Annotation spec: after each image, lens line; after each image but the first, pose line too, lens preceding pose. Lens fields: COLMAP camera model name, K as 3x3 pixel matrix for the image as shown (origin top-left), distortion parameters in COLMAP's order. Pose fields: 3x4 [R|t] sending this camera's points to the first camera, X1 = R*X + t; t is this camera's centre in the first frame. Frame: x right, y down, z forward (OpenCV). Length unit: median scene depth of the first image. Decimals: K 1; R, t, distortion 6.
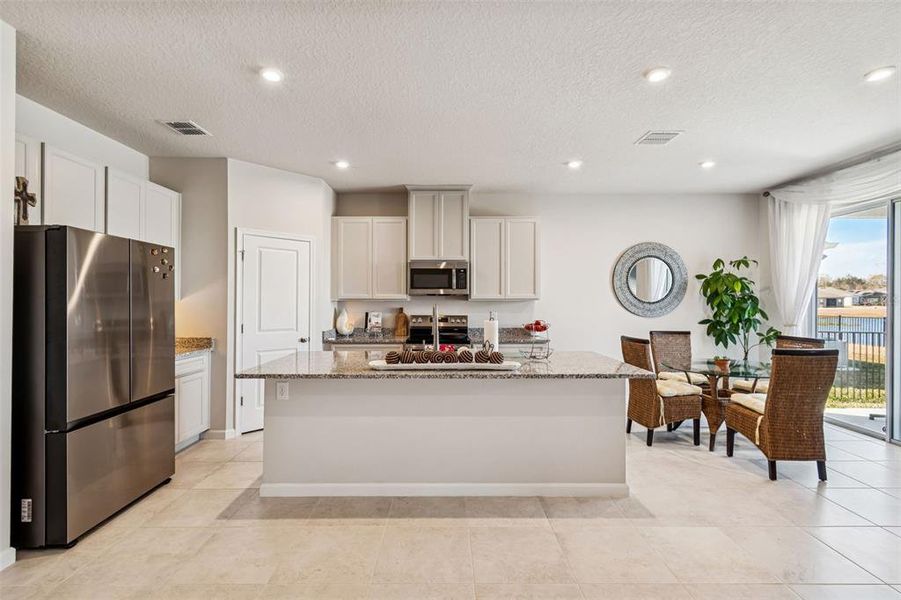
lens RADIAL K [[401.8, 0, 447.3], [0, 401.8, 305.1], [0, 0, 1]] dist [0.001449, -0.003616]
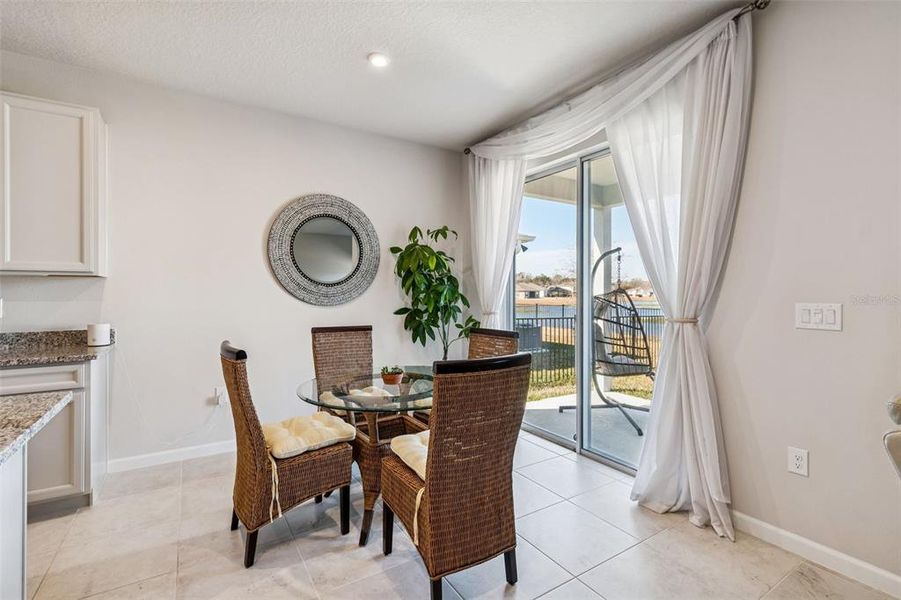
lens RADIAL K [[407.8, 0, 451.2], [0, 407.8, 295.4], [0, 0, 1]] dist [0.000191, -0.000107]
pose [[0.843631, 0.000364, 0.536924, 0.338811], [0.002458, 0.999987, -0.004540, 0.017028], [-0.536918, 0.005150, 0.843619, 0.339708]]
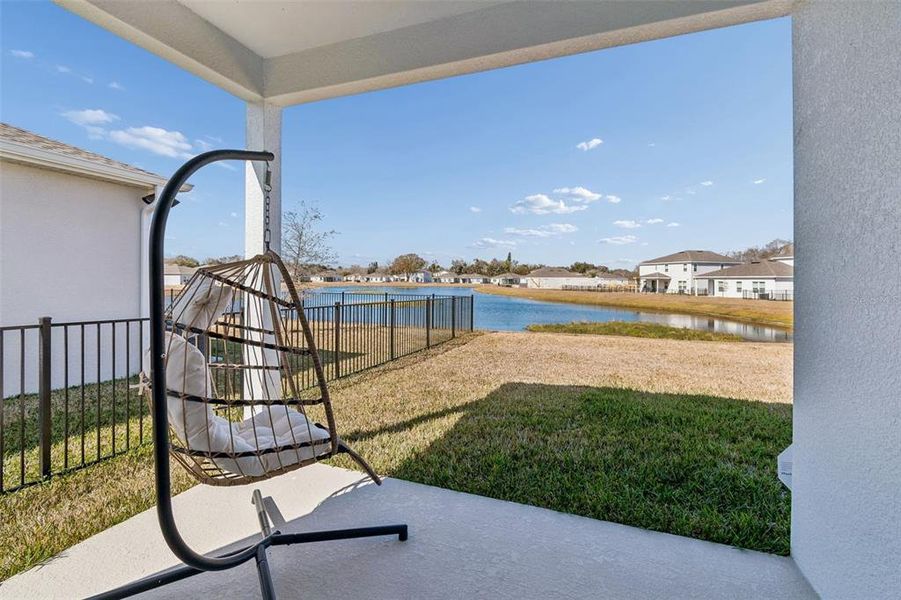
lens RADIAL K [[399.8, 0, 449.8], [0, 399.8, 281.8], [0, 0, 1]] dist [-0.000171, -0.000054]
pose [[0.340291, -0.000573, 0.940320, 0.851196], [0.002146, 0.999998, -0.000167, 0.028067], [-0.940318, 0.002075, 0.340291, 0.620289]]
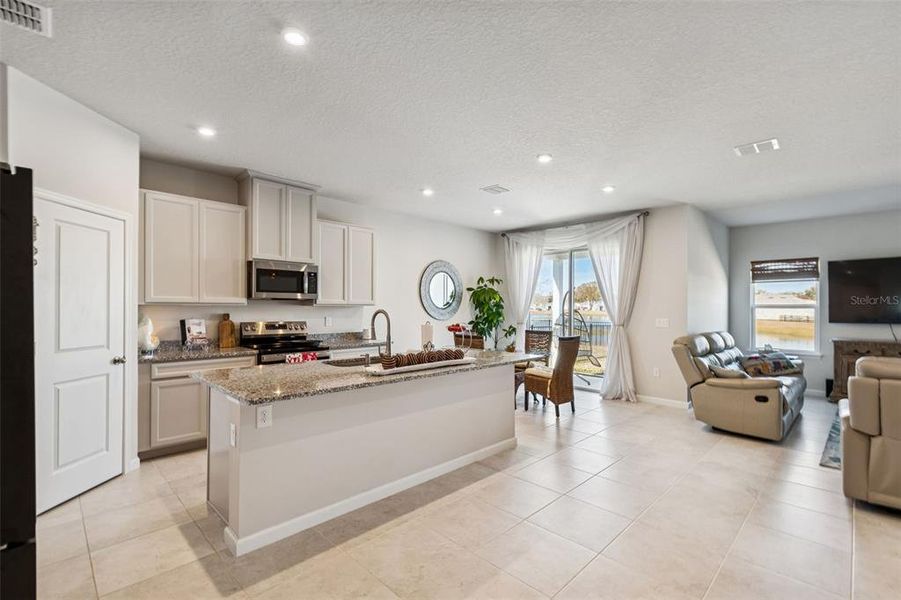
lens RADIAL K [[409.2, 0, 448.9], [0, 409.2, 309.2], [0, 0, 1]] dist [-0.000121, -0.000233]
pose [[0.705302, 0.001217, 0.708906, -0.424112], [0.000032, 0.999998, -0.001748, -0.001530], [-0.708907, 0.001256, 0.705301, 0.085317]]
